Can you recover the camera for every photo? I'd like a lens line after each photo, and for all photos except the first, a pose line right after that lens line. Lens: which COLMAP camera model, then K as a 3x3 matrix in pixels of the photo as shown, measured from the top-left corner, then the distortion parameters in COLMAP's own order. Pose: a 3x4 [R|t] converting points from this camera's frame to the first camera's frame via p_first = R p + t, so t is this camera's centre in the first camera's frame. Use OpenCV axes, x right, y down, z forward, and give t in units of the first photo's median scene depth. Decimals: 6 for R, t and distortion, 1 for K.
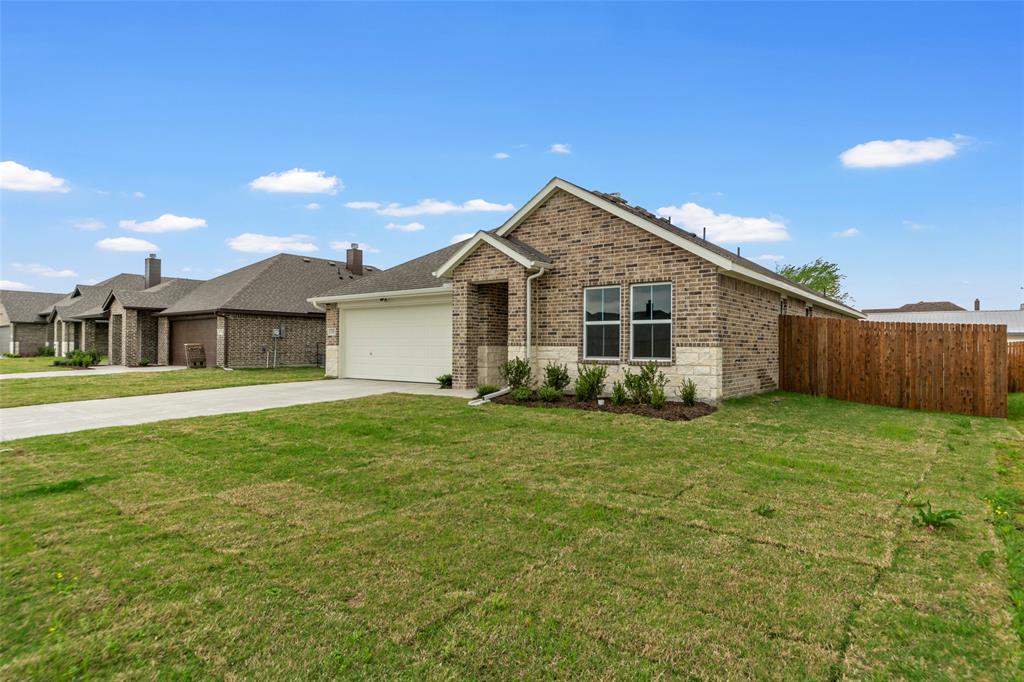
lens RADIAL K [[580.1, 0, 512.0], [0, 580.1, 341.0], [0, 0, 1]] dist [0.003668, 0.000097]
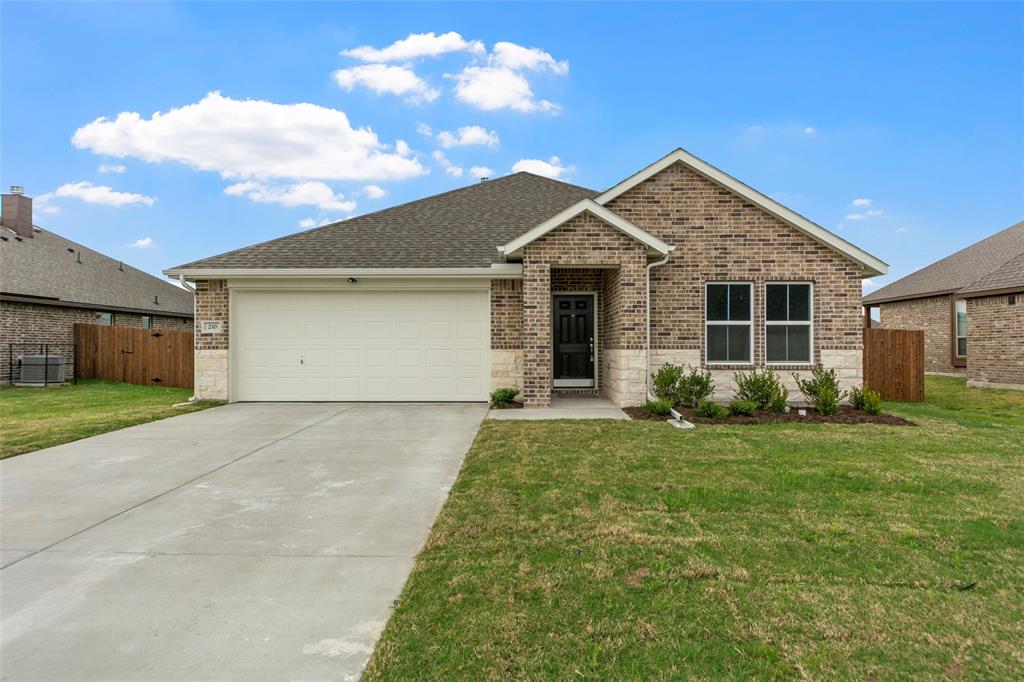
lens RADIAL K [[580.1, 0, 512.0], [0, 580.1, 341.0], [0, 0, 1]] dist [0.003668, 0.000097]
pose [[0.796762, 0.002415, 0.604289, -0.639575], [-0.002533, 0.999997, -0.000656, -0.002023], [-0.604288, -0.001008, 0.796765, 0.486723]]
